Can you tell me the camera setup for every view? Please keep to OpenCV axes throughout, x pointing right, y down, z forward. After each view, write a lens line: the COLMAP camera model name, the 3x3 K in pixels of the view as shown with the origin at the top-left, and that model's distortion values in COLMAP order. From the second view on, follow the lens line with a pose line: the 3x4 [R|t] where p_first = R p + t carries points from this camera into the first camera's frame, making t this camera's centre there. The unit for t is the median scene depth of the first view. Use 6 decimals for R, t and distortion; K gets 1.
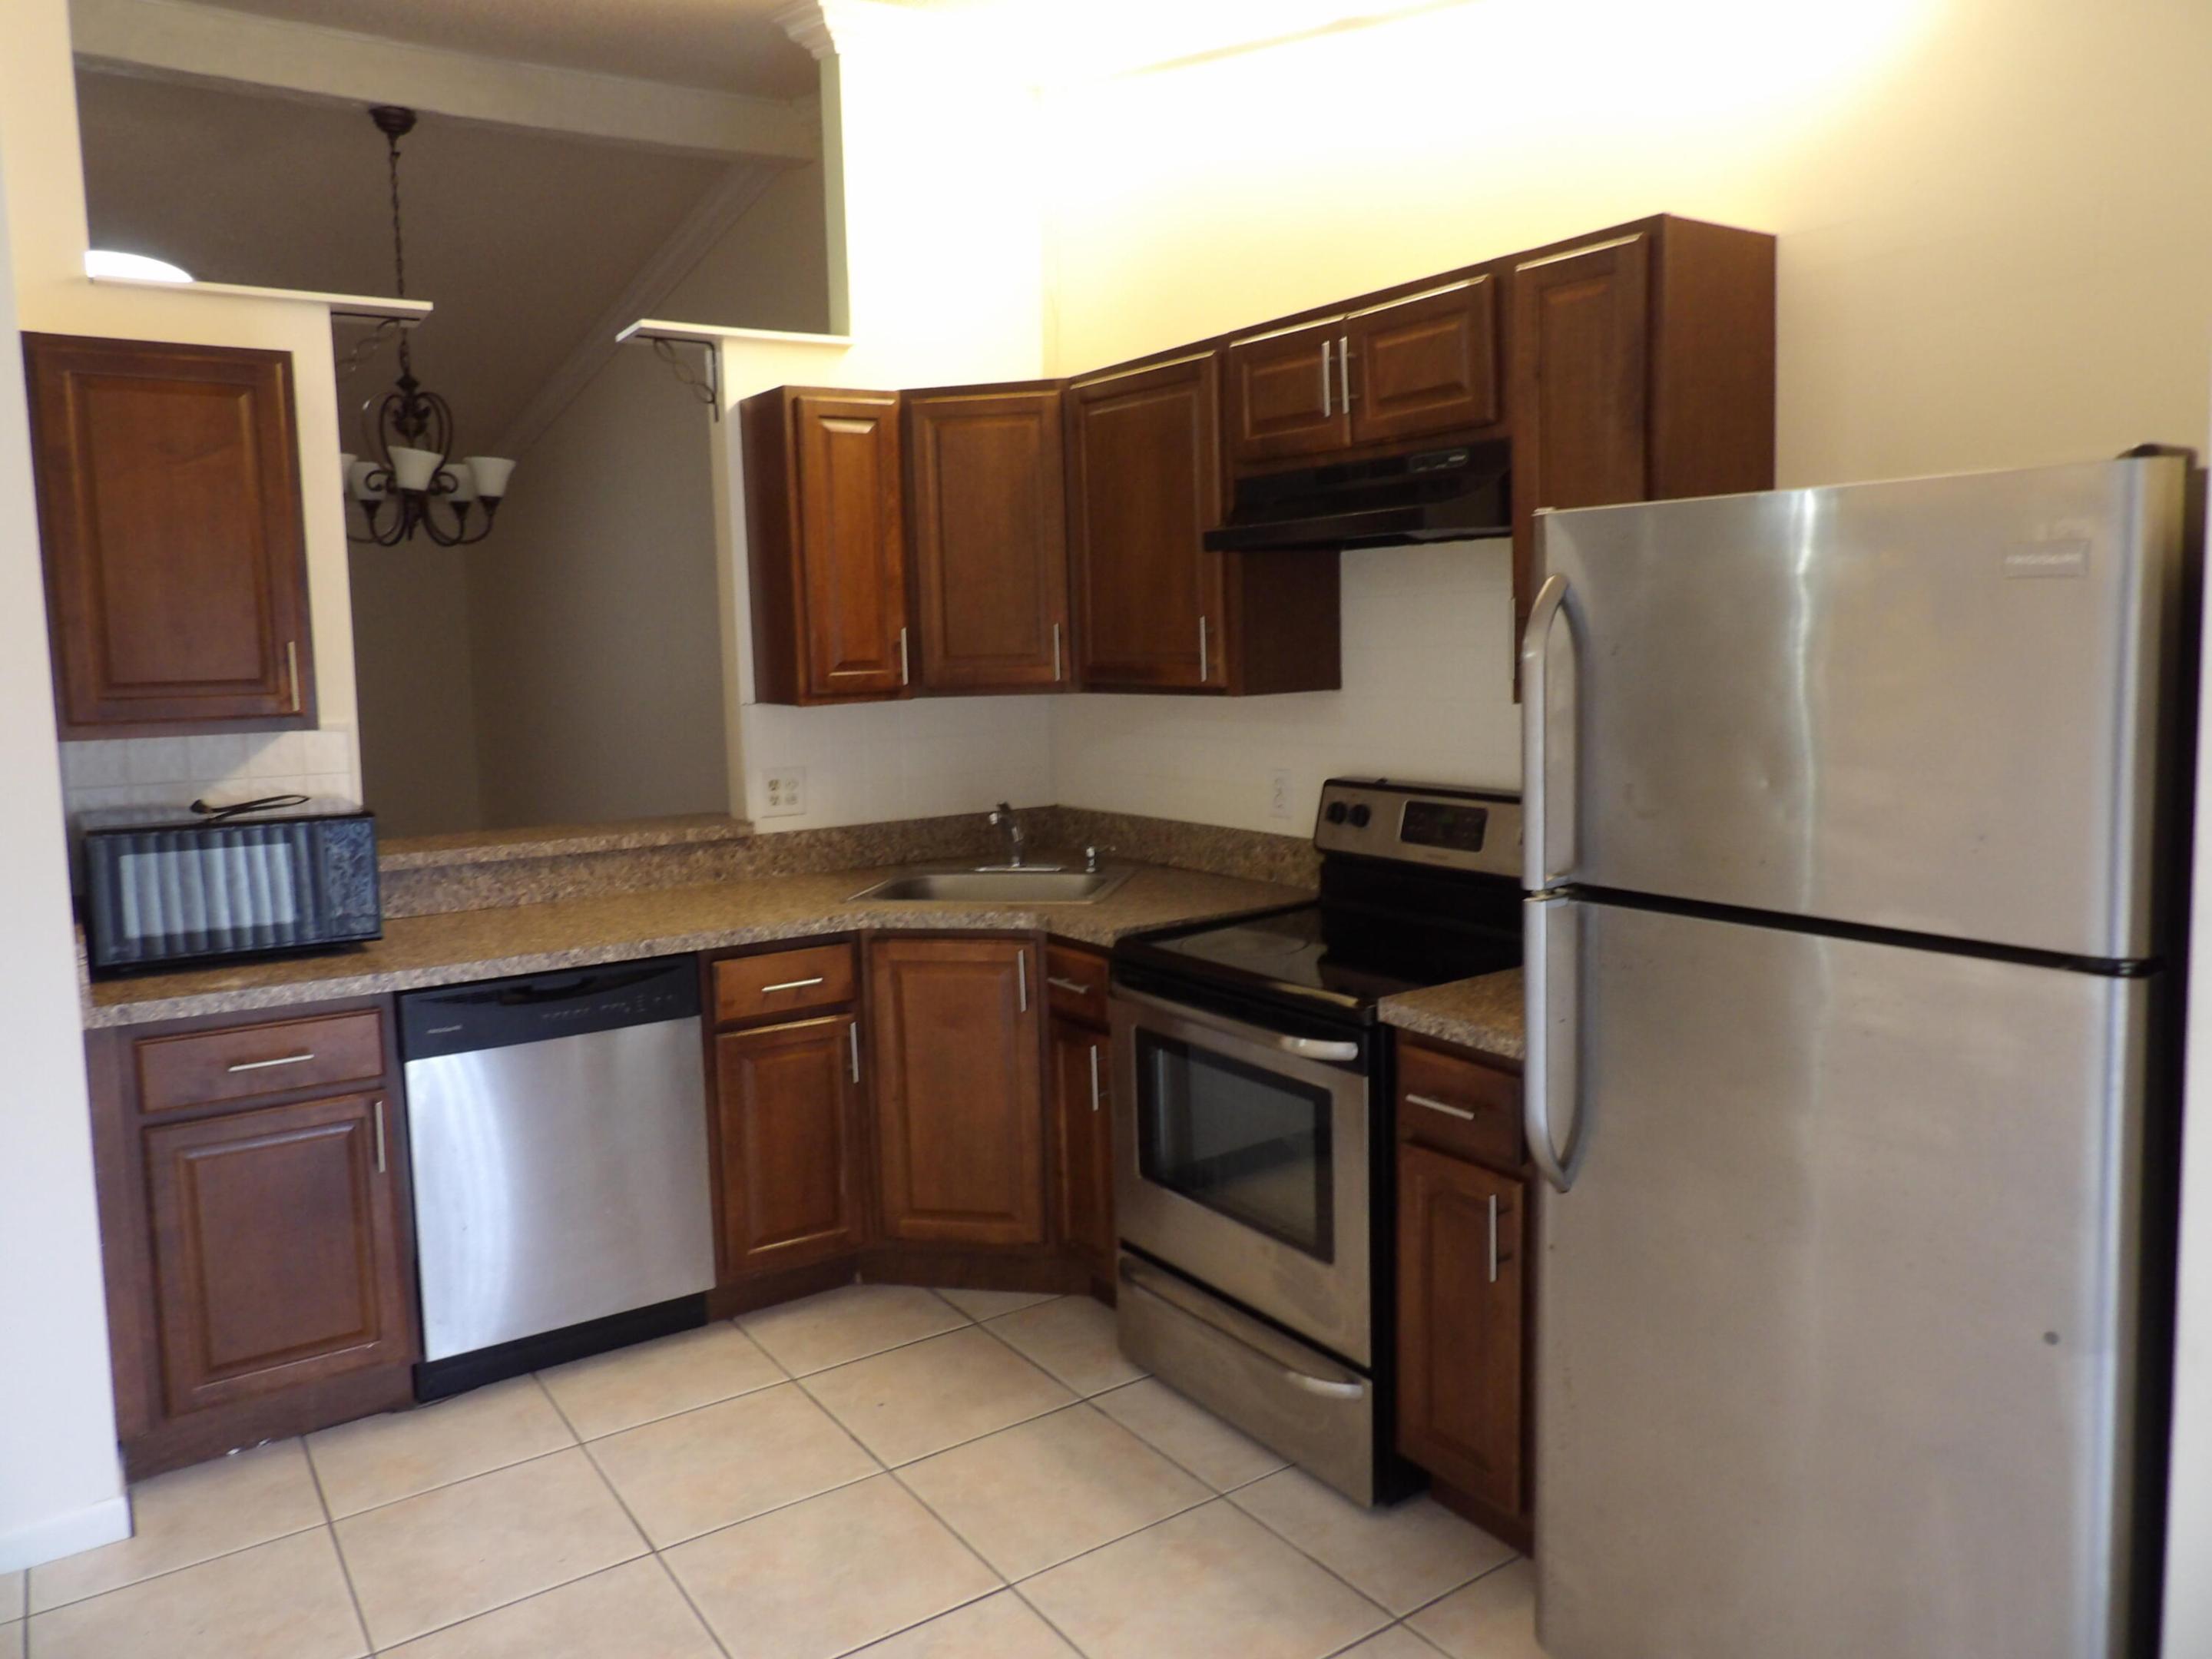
lens RADIAL K [[1586.9, 0, 1113.4], [0, 1586.9, 816.2], [0, 0, 1]] dist [-0.034162, 0.058780]
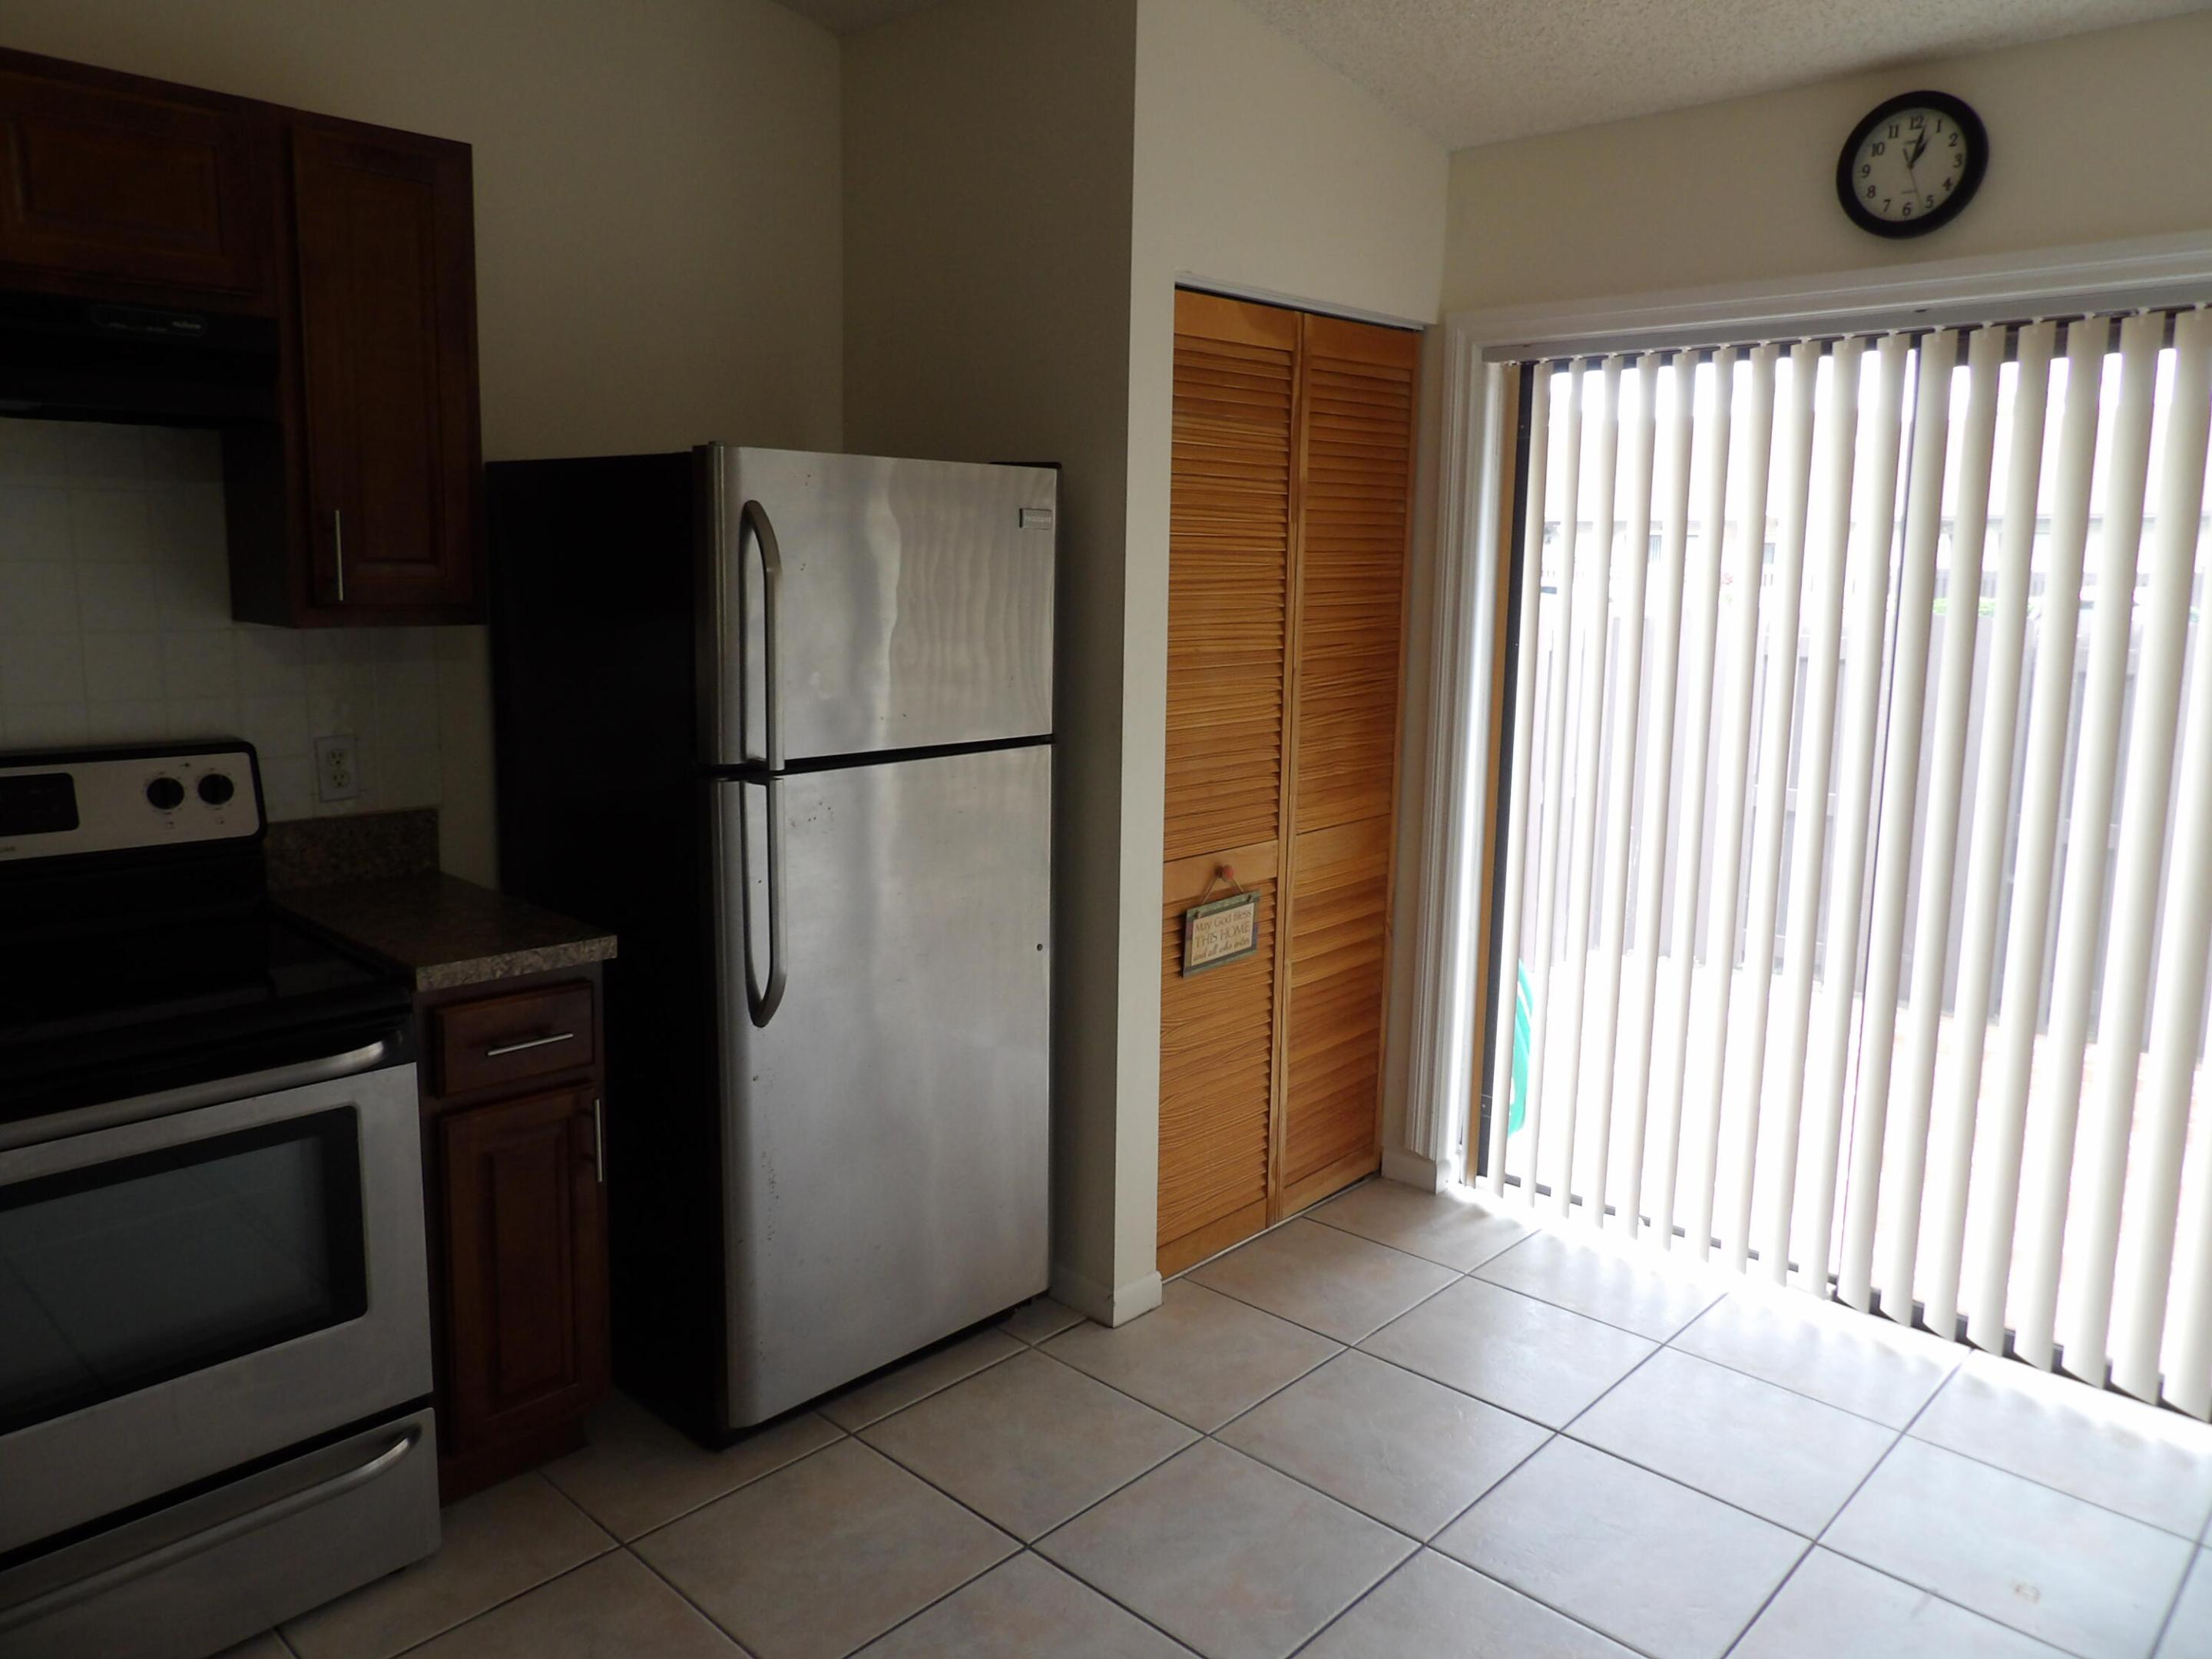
lens RADIAL K [[1586.9, 0, 1113.4], [0, 1586.9, 816.2], [0, 0, 1]] dist [-0.034162, 0.058780]
pose [[-0.222577, -0.130557, 0.966134, -0.725536], [0.101190, 0.982546, 0.156087, -0.061596], [-0.969649, 0.132505, -0.205481, 0.773114]]
